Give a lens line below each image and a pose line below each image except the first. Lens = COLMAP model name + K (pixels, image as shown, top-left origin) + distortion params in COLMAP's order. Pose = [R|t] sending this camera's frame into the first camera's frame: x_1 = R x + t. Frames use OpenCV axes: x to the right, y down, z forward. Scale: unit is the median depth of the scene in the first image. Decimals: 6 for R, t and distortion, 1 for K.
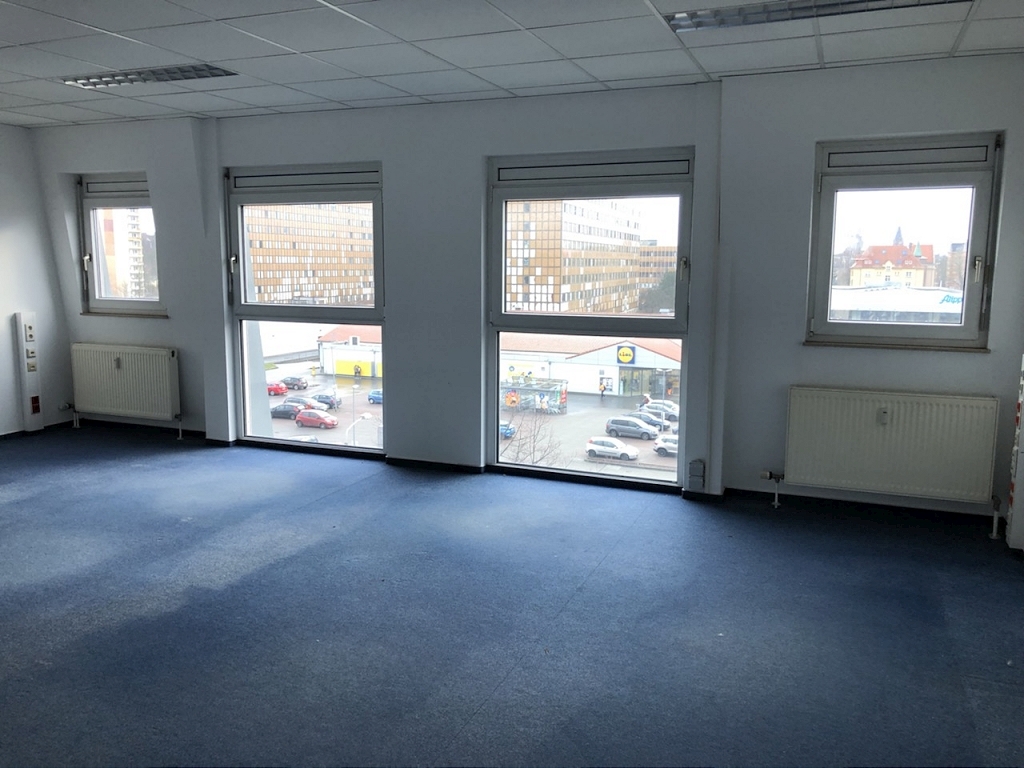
lens RADIAL K [[829.3, 0, 512.0], [0, 829.3, 384.0], [0, 0, 1]] dist [0.035749, 0.000649]
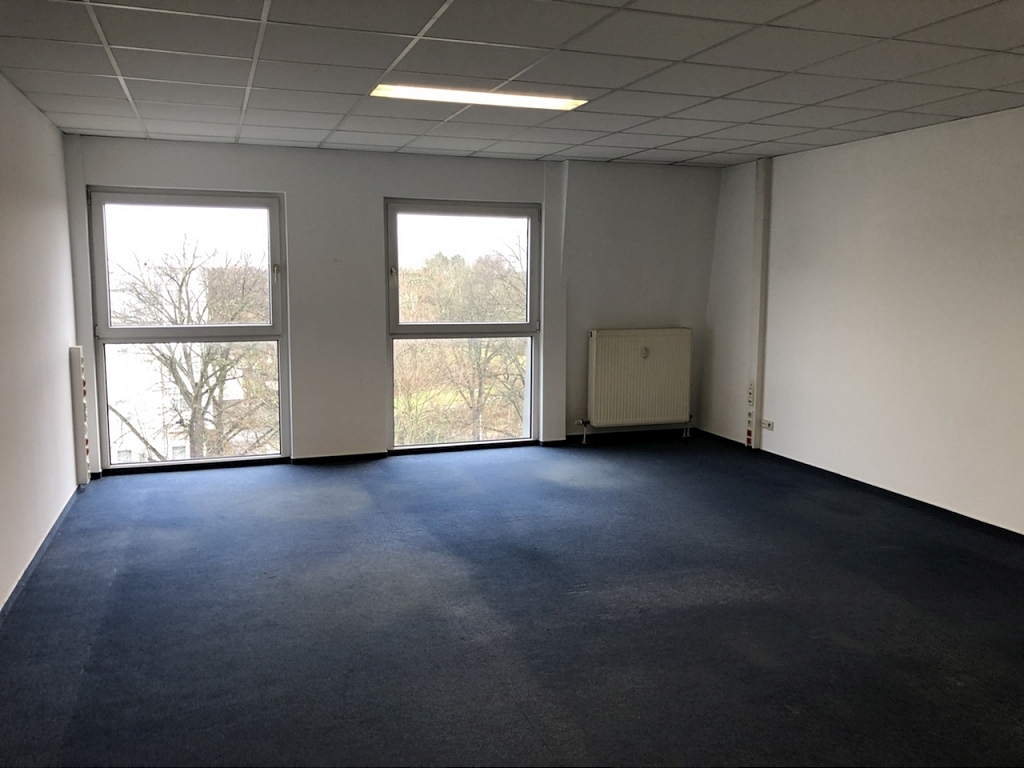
lens RADIAL K [[829.3, 0, 512.0], [0, 829.3, 384.0], [0, 0, 1]] dist [0.035749, 0.000649]
pose [[0.737459, -0.100202, 0.667917, -0.666536], [0.096525, 0.994418, 0.042609, -0.030350], [-0.668458, 0.033049, 0.743015, -0.019388]]
